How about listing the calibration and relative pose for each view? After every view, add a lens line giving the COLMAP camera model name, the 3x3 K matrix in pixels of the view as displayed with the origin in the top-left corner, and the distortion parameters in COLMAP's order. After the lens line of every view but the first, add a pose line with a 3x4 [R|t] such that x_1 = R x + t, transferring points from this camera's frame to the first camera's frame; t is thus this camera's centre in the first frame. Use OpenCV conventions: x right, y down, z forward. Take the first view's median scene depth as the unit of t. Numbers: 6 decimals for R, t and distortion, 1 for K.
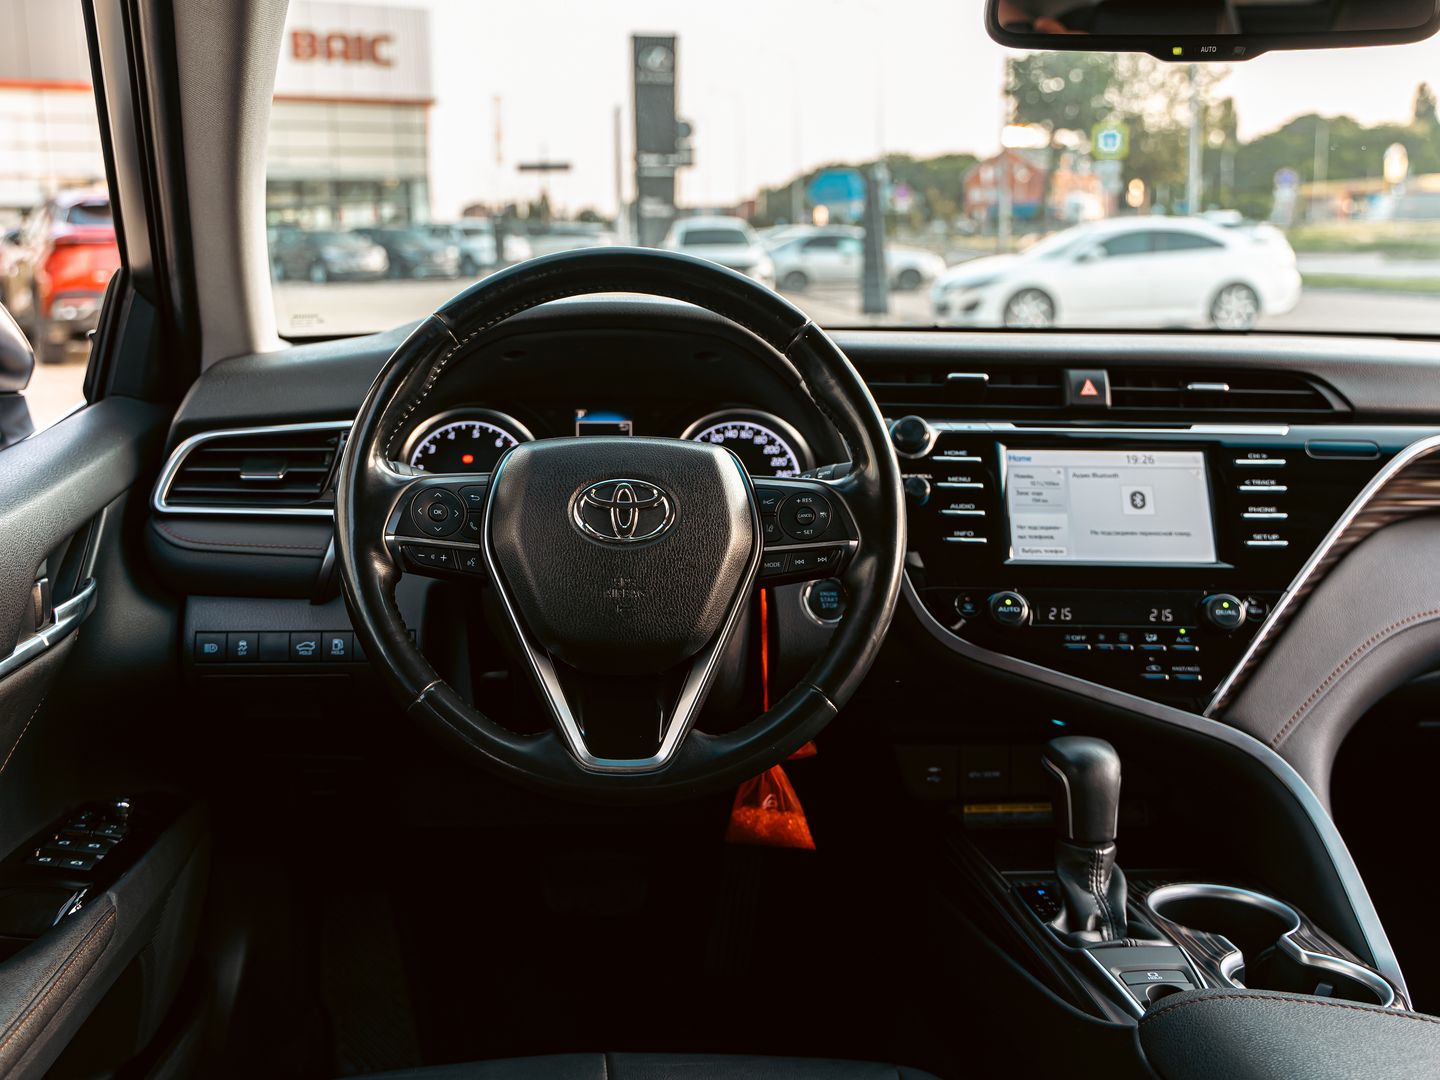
lens RADIAL K [[1612.9, 0, 629.6], [0, 1612.9, 505.1], [0, 0, 1]] dist [0.000462, 0.000000]
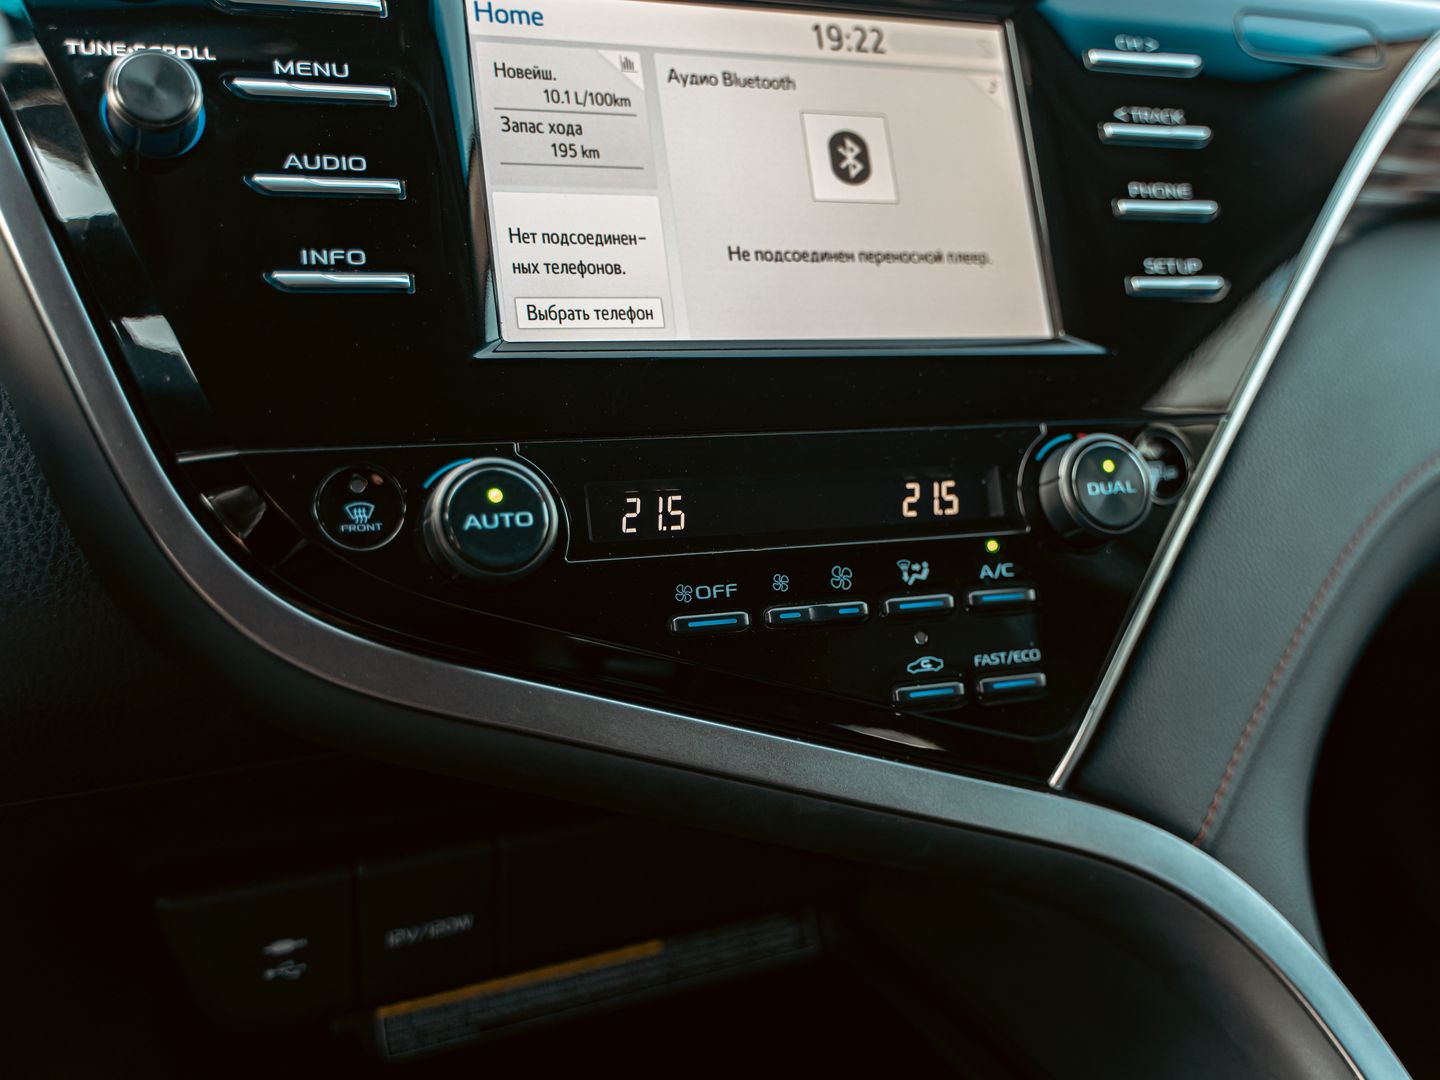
lens RADIAL K [[1542.4, 0, 760.4], [0, 1542.4, 535.8], [0, 0, 1]] dist [-0.002319, 0.000000]
pose [[0.904059, -0.076590, 0.420490, 0.155427], [-0.007543, 0.980801, 0.194864, 0.012097], [-0.427342, -0.179340, 0.886124, 0.709217]]
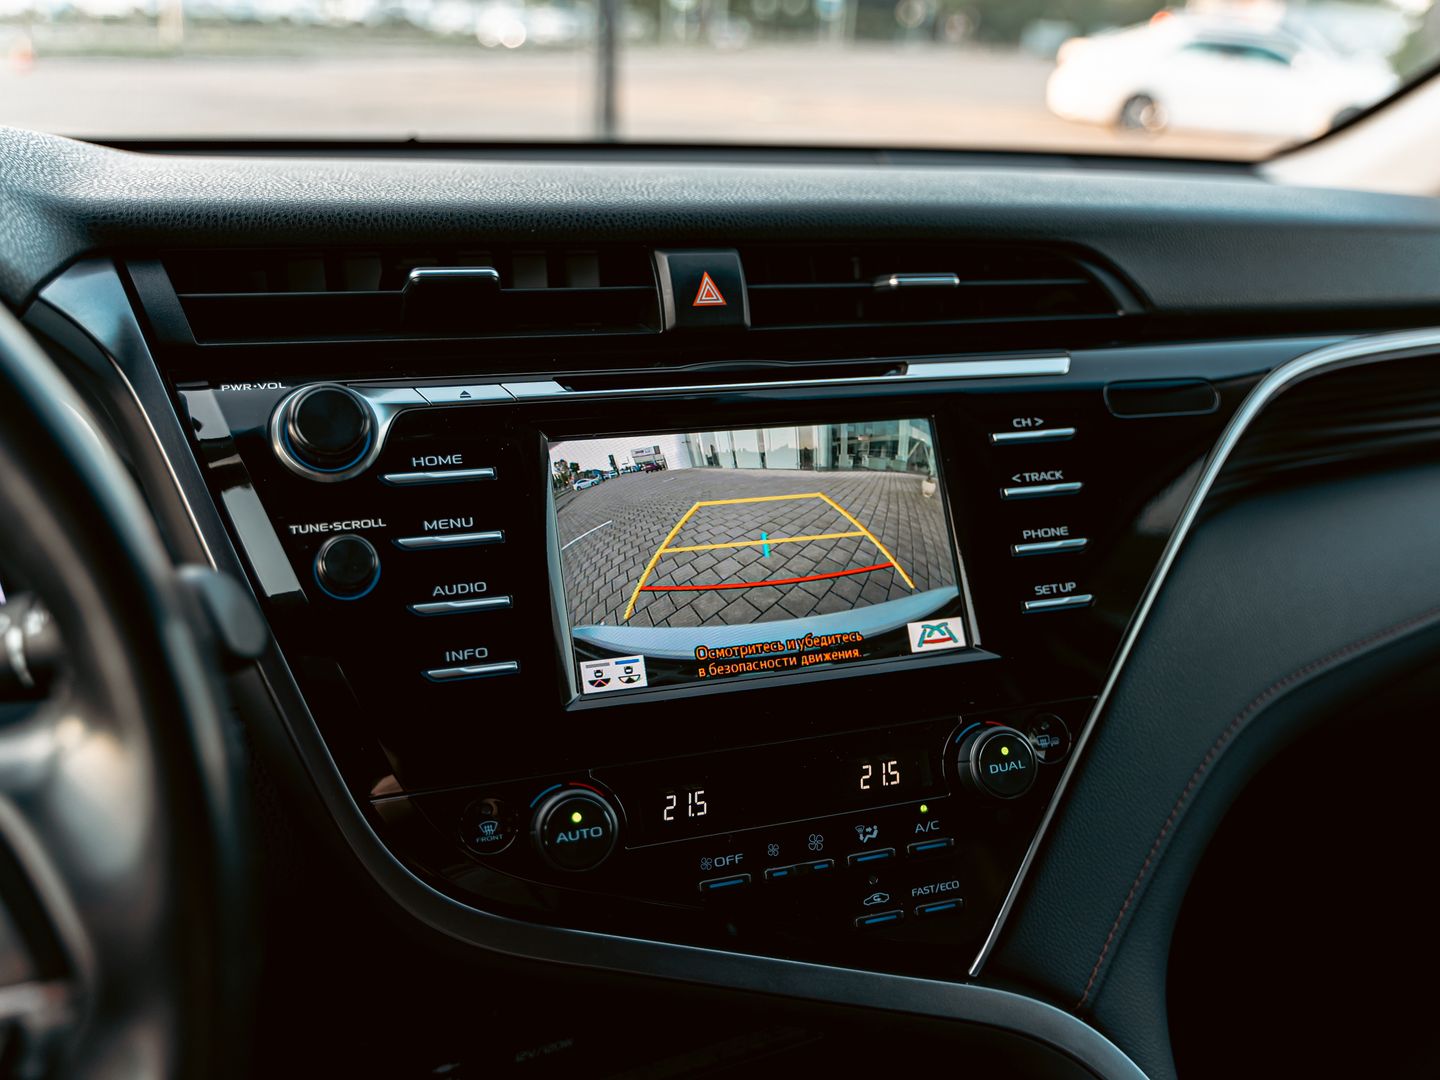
lens RADIAL K [[1305.0, 0, 729.0], [0, 1305.0, 538.0], [0, 0, 1]] dist [0.011231, -0.031132]
pose [[0.929401, -0.105412, 0.353697, 0.150845], [0.030657, 0.977082, 0.210644, -0.085604], [-0.367796, -0.184929, 0.911333, 0.654593]]
